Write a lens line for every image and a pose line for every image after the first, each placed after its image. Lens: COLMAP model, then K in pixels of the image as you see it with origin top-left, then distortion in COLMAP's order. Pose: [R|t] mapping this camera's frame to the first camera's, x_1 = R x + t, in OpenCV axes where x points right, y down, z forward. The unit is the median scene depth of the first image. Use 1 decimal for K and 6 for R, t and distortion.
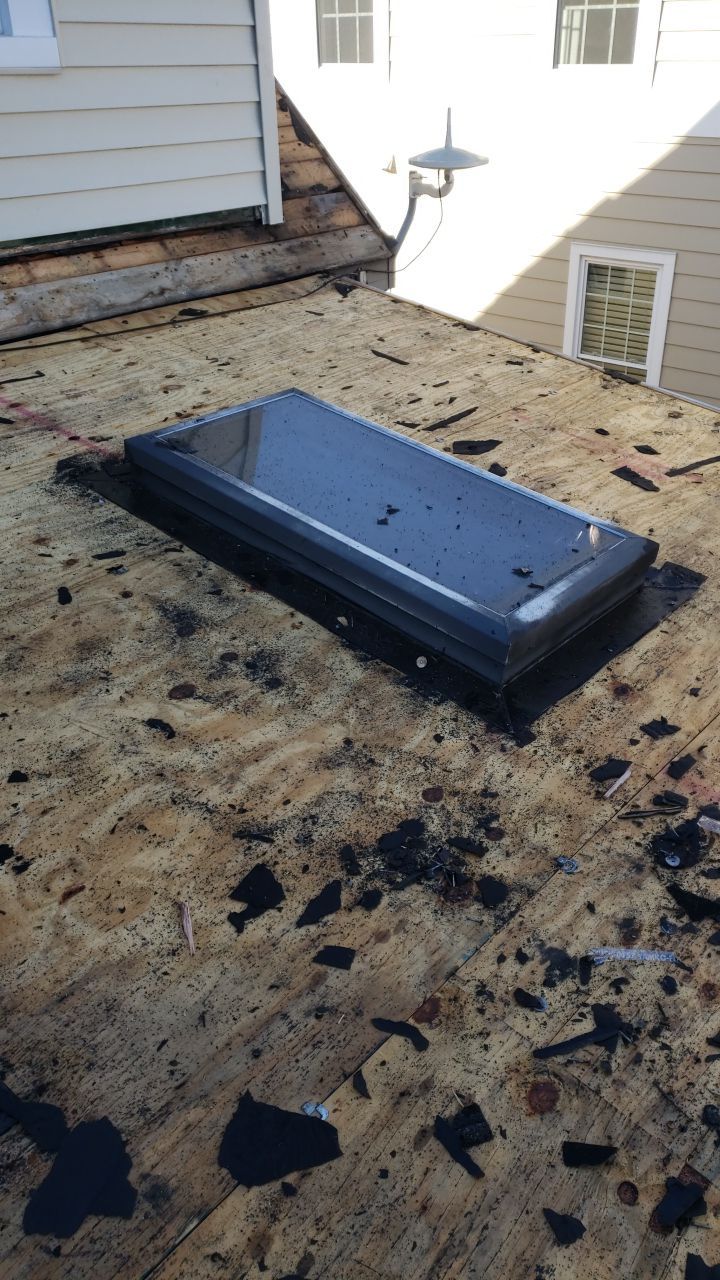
lens RADIAL K [[1002.2, 0, 364.7], [0, 1002.2, 645.0], [0, 0, 1]] dist [-0.006317, -0.004858]
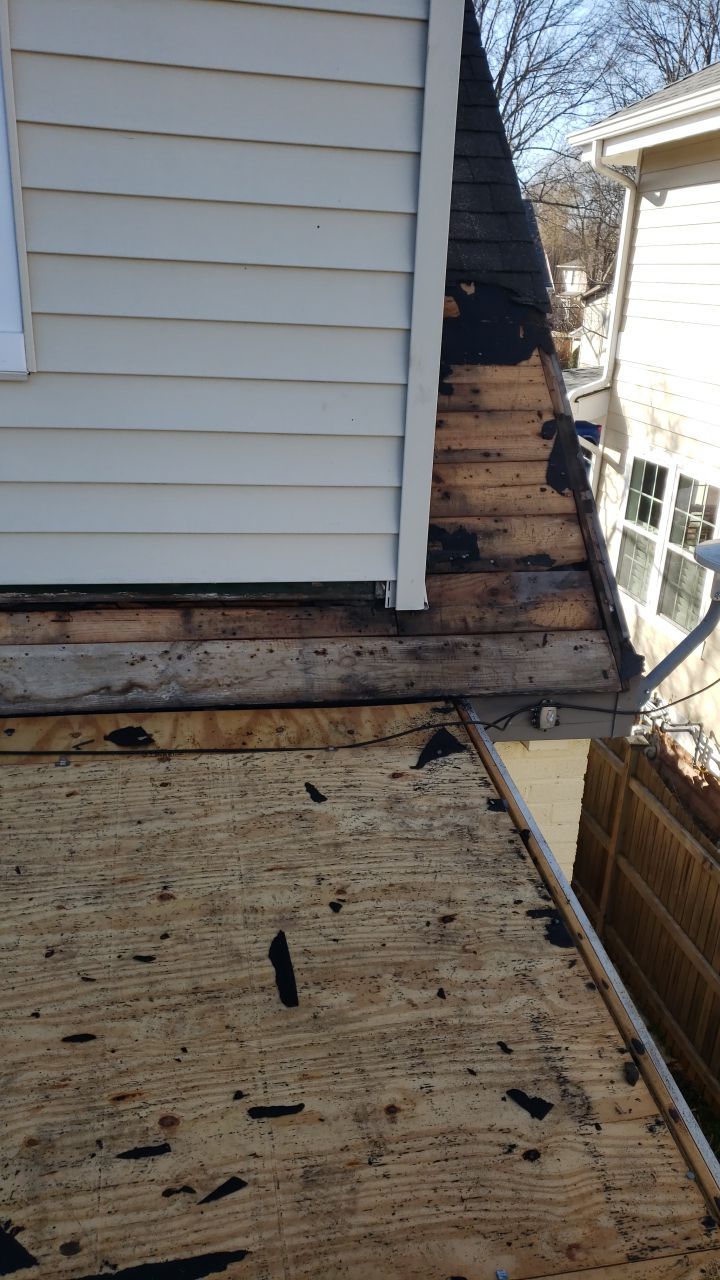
lens RADIAL K [[960.8, 0, 355.9], [0, 960.8, 635.1], [0, 0, 1]] dist [0.042585, -0.009875]
pose [[0.787684, 0.256170, -0.560296, 0.251300], [-0.357981, 0.930478, -0.077844, -0.375971], [0.501402, 0.261892, 0.824626, 0.525322]]
